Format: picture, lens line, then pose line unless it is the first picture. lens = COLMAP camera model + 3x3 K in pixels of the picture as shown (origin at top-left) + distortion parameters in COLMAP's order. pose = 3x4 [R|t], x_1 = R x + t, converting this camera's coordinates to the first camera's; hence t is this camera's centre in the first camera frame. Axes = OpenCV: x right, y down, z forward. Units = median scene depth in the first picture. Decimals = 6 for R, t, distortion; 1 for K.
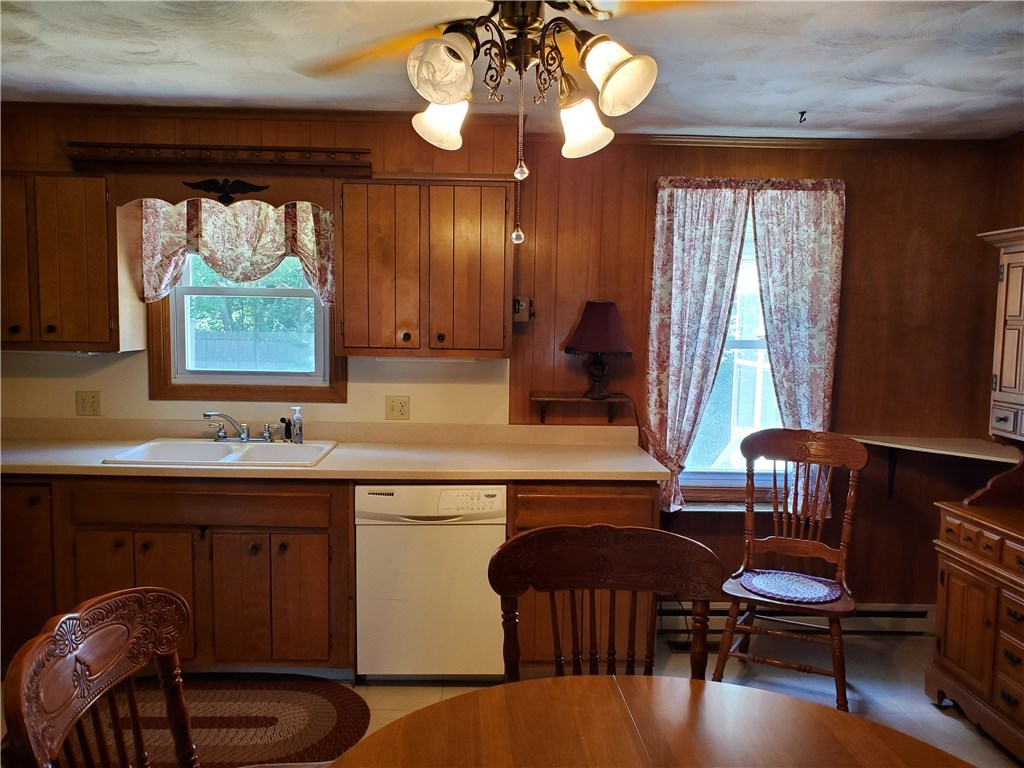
lens RADIAL K [[790.8, 0, 501.2], [0, 790.8, 384.9], [0, 0, 1]] dist [0.043488, -0.028407]
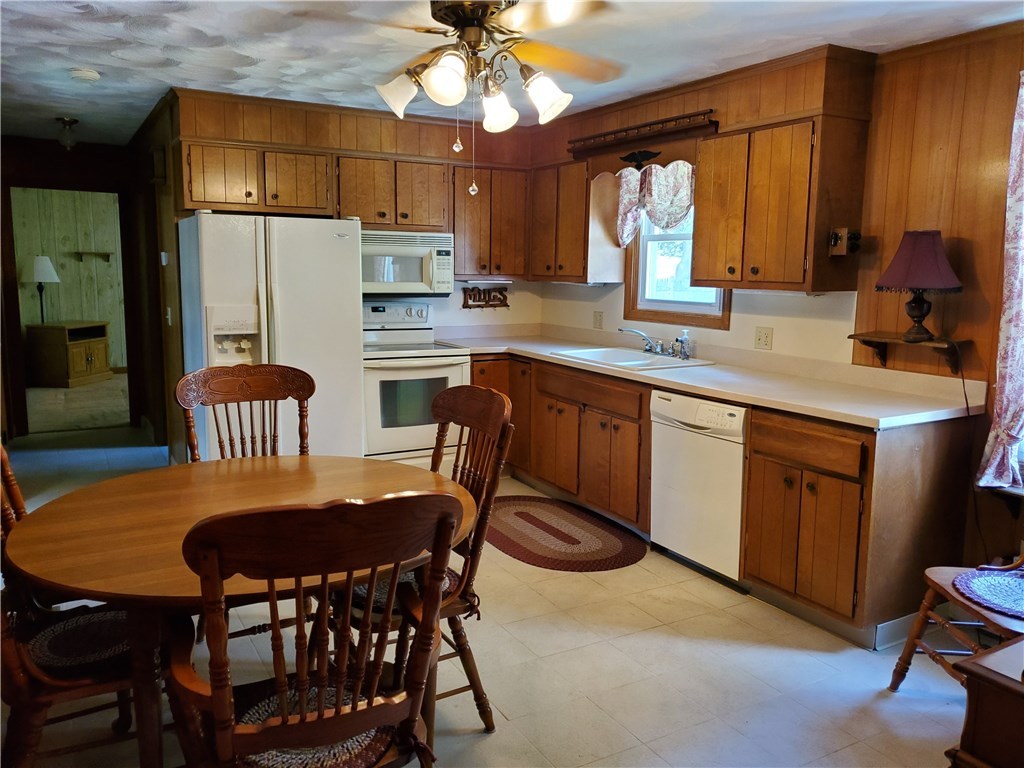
lens RADIAL K [[790.8, 0, 507.0], [0, 790.8, 384.9], [0, 0, 1]] dist [0.043488, -0.028407]
pose [[0.473197, 0.122665, -0.872375, 0.697743], [-0.078239, 0.992197, 0.097075, 0.014487], [0.877475, 0.022318, 0.479102, 0.174195]]
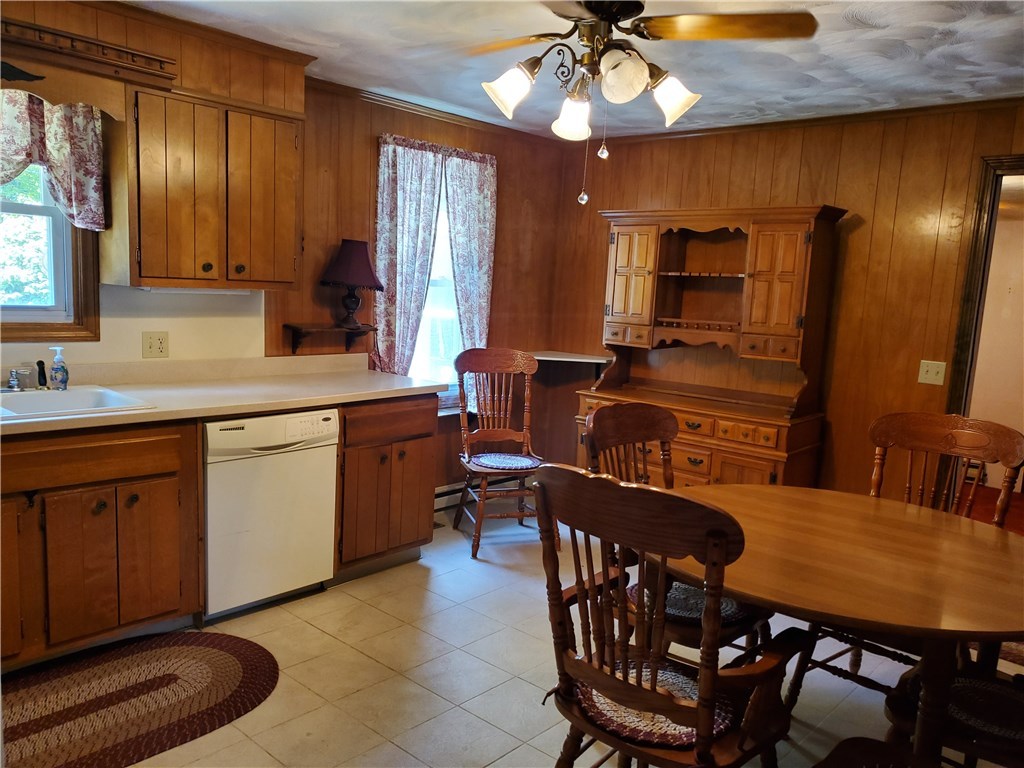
lens RADIAL K [[790.8, 0, 491.5], [0, 790.8, 393.5], [0, 0, 1]] dist [0.043488, -0.028407]
pose [[0.700922, -0.082831, 0.708411, -0.546223], [0.021715, 0.995251, 0.094885, 0.006323], [-0.712907, -0.051124, 0.699393, 0.070796]]
